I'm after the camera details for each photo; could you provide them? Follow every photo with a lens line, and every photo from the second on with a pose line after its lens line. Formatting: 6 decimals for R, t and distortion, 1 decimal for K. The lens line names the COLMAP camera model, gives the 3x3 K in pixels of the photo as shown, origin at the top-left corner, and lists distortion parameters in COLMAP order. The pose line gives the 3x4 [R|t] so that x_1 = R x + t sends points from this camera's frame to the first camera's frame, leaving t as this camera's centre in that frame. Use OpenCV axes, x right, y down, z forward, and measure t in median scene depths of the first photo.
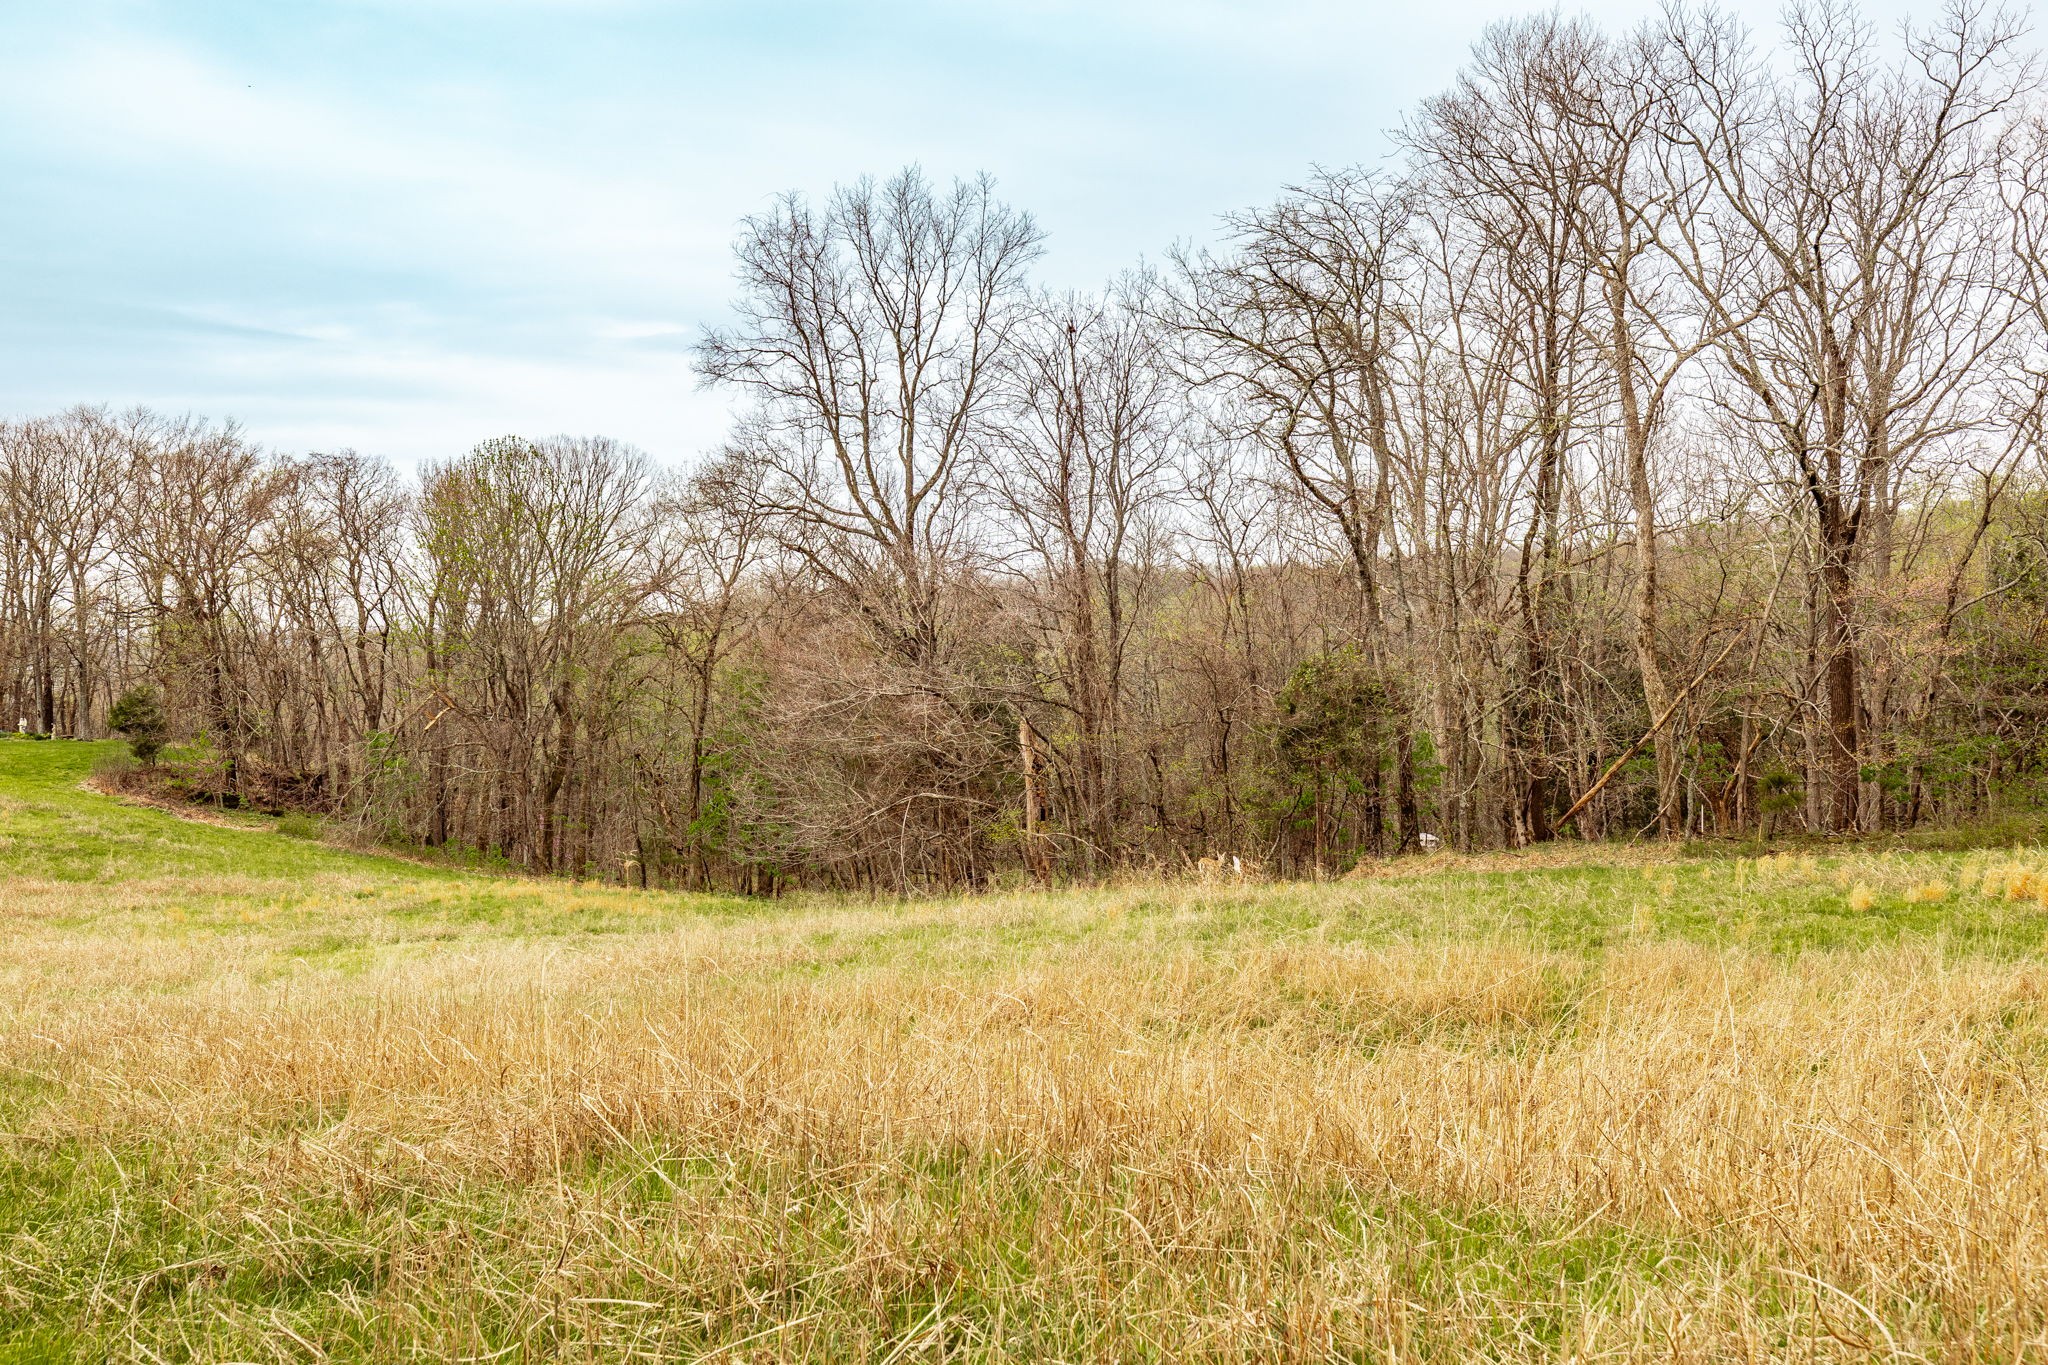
lens RADIAL K [[2012.1, 0, 1024.0], [0, 2012.1, 682.5], [0, 0, 1]] dist [0.009510, 0.016247]
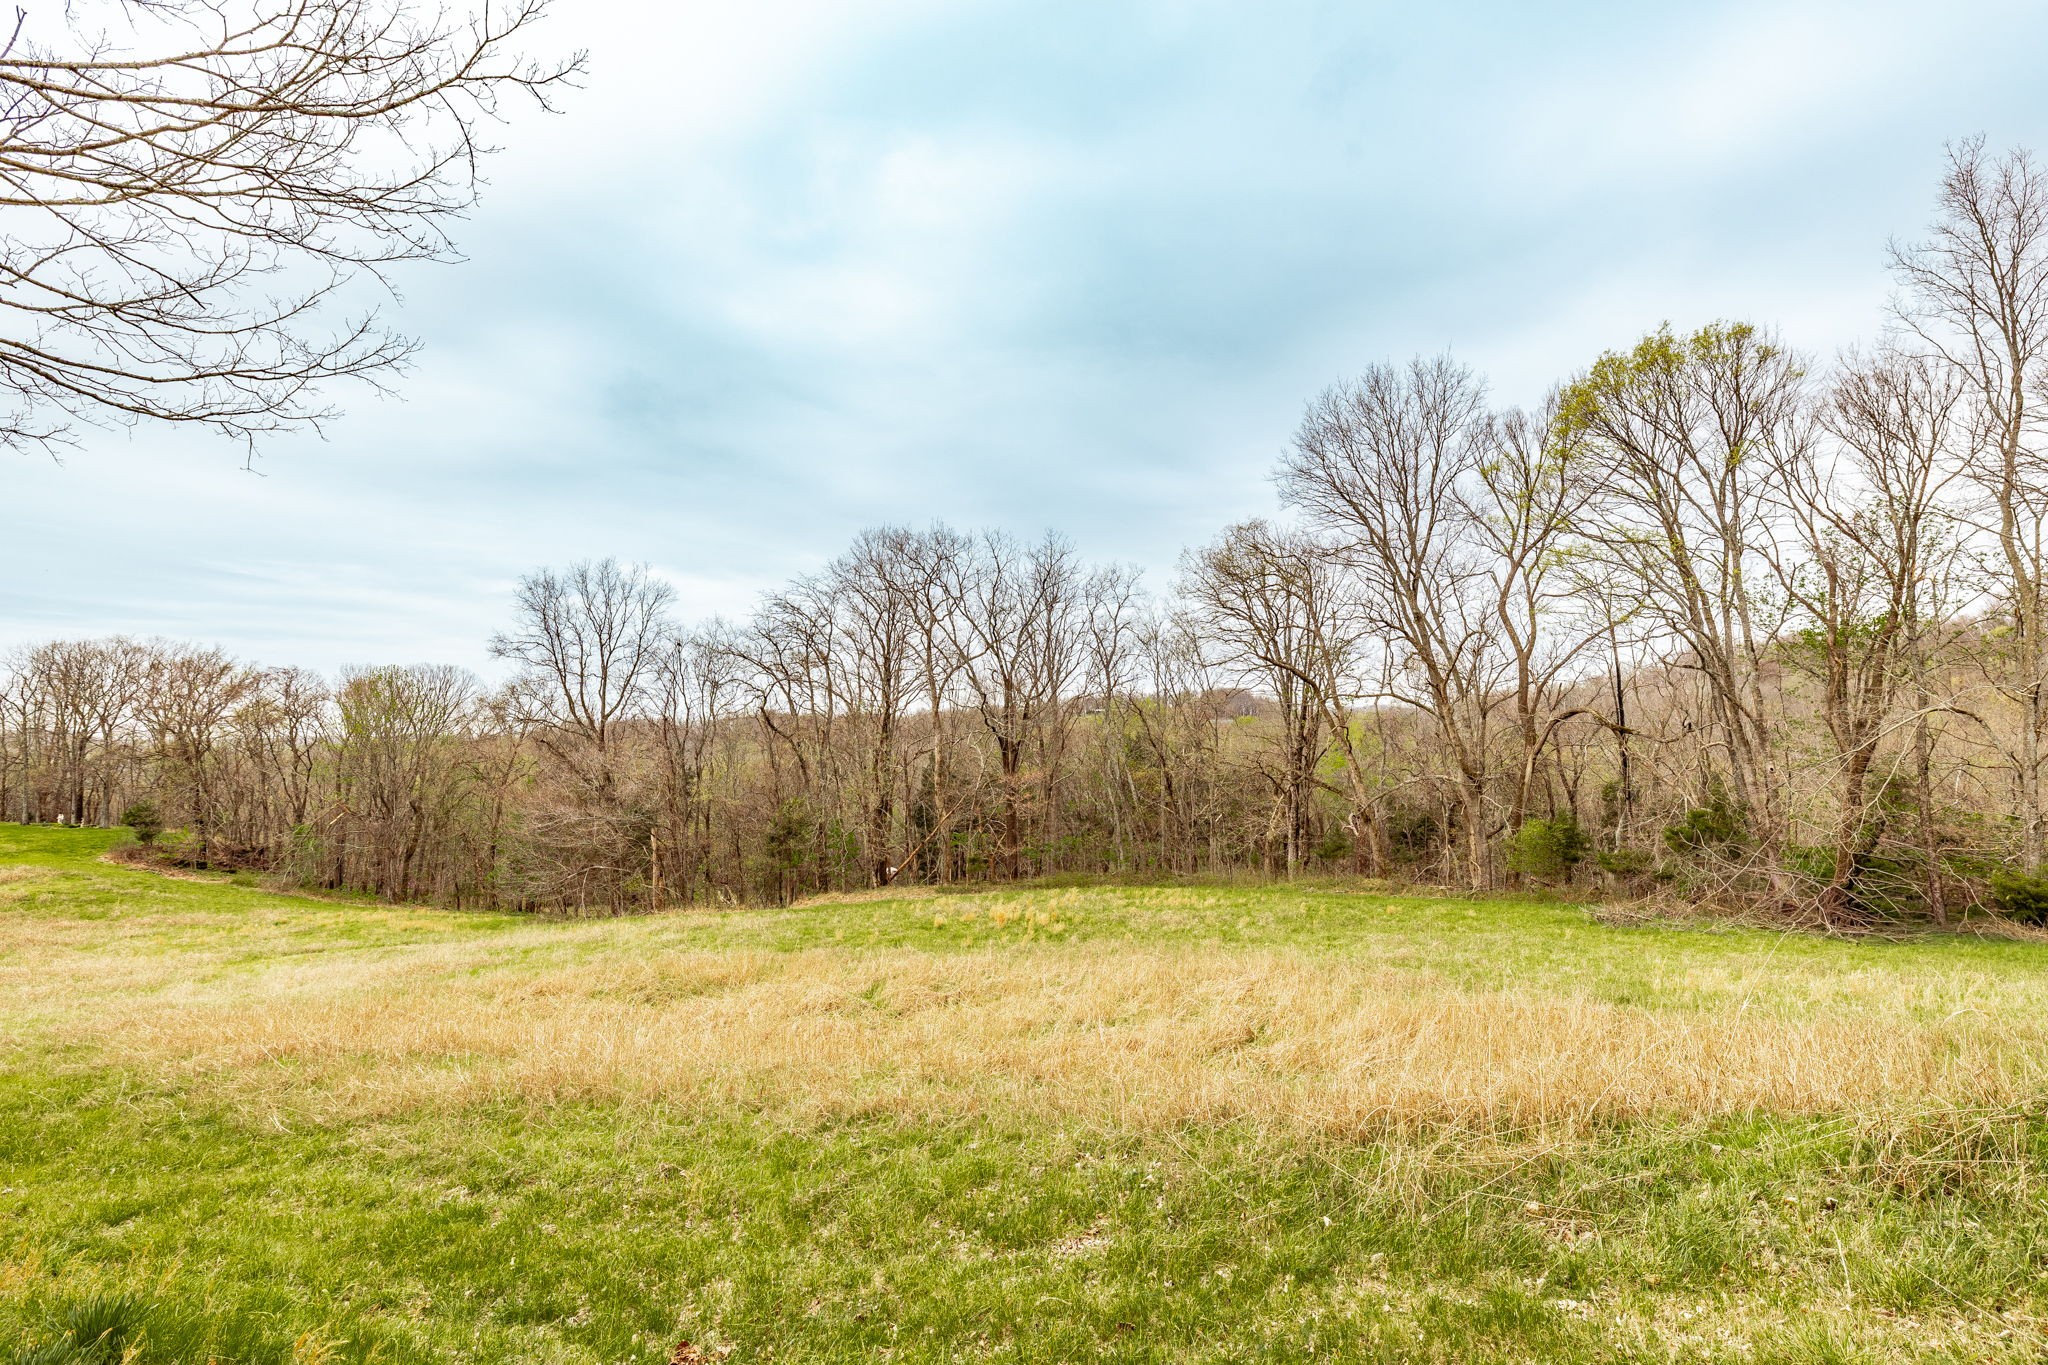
lens RADIAL K [[1042.8, 0, 1023.6], [0, 1042.8, 688.3], [0, 0, 1]] dist [0.002385, -0.000316]
pose [[0.959915, 0.028030, 0.278888, 0.055871], [-0.003847, 0.996211, -0.086883, -0.028925], [-0.280266, 0.082328, 0.956385, -0.129995]]
